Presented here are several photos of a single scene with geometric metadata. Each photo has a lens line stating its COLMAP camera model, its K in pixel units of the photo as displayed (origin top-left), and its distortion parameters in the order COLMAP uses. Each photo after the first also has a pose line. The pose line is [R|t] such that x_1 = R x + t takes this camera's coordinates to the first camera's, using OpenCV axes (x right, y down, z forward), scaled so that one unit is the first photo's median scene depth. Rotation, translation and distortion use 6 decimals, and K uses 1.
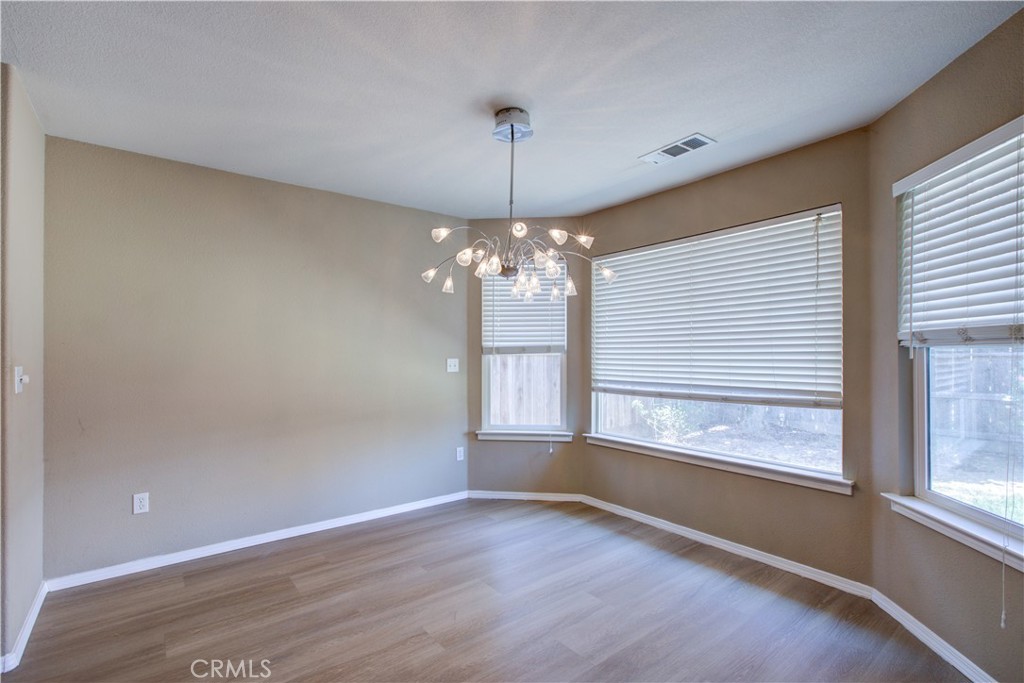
lens RADIAL K [[481.9, 0, 512.0], [0, 481.9, 341.5], [0, 0, 1]] dist [-0.000722, 0.001013]
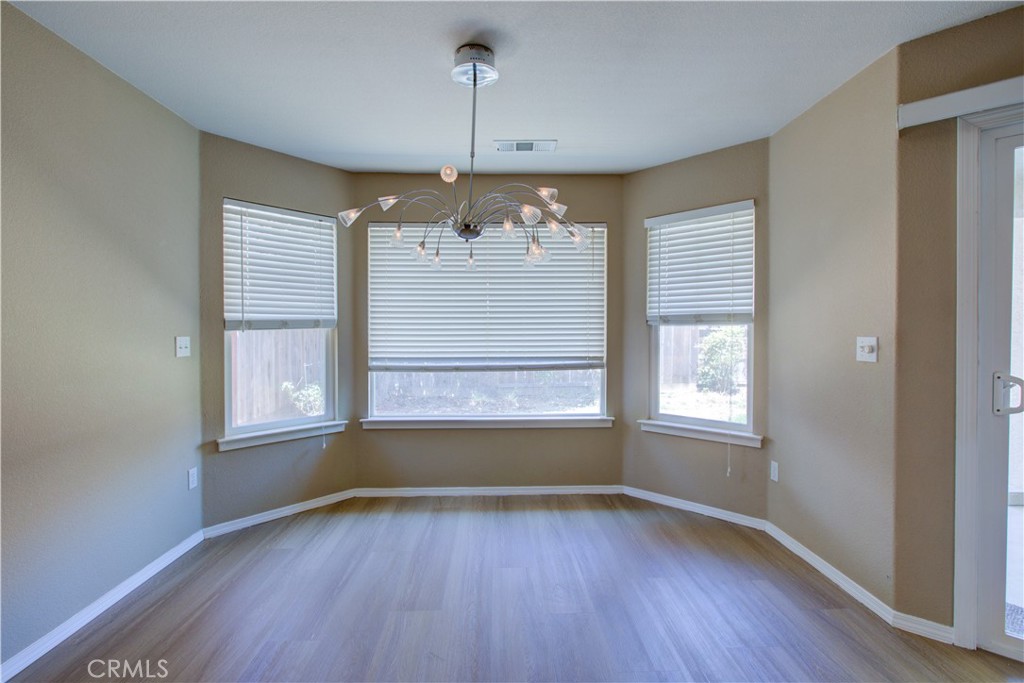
lens RADIAL K [[474.8, 0, 517.6], [0, 474.8, 328.0], [0, 0, 1]] dist [-0.002072, 0.000677]
pose [[0.579280, 0.005060, 0.815113, -0.397231], [-0.019681, 0.999776, 0.007780, 0.010334], [-0.814891, -0.020549, 0.579250, 0.260889]]
